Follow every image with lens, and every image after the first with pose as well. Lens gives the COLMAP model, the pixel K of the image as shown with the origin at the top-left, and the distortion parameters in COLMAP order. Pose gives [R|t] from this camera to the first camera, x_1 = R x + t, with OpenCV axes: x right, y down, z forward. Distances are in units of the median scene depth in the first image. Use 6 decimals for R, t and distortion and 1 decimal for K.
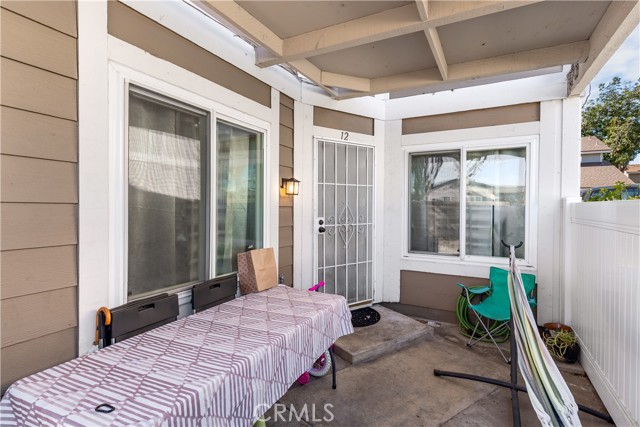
lens RADIAL K [[314.1, 0, 315.4], [0, 314.1, 211.5], [0, 0, 1]] dist [0.005684, 0.000392]
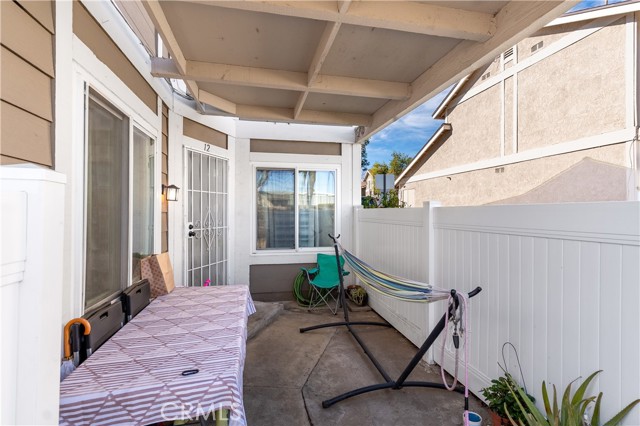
lens RADIAL K [[314.1, 0, 319.0], [0, 314.1, 212.4], [0, 0, 1]] dist [0.005684, 0.000392]
pose [[0.769839, -0.005900, 0.638211, -0.355097], [0.013606, 0.999882, -0.007169, -0.001176], [-0.638093, 0.014202, 0.769828, -0.105006]]
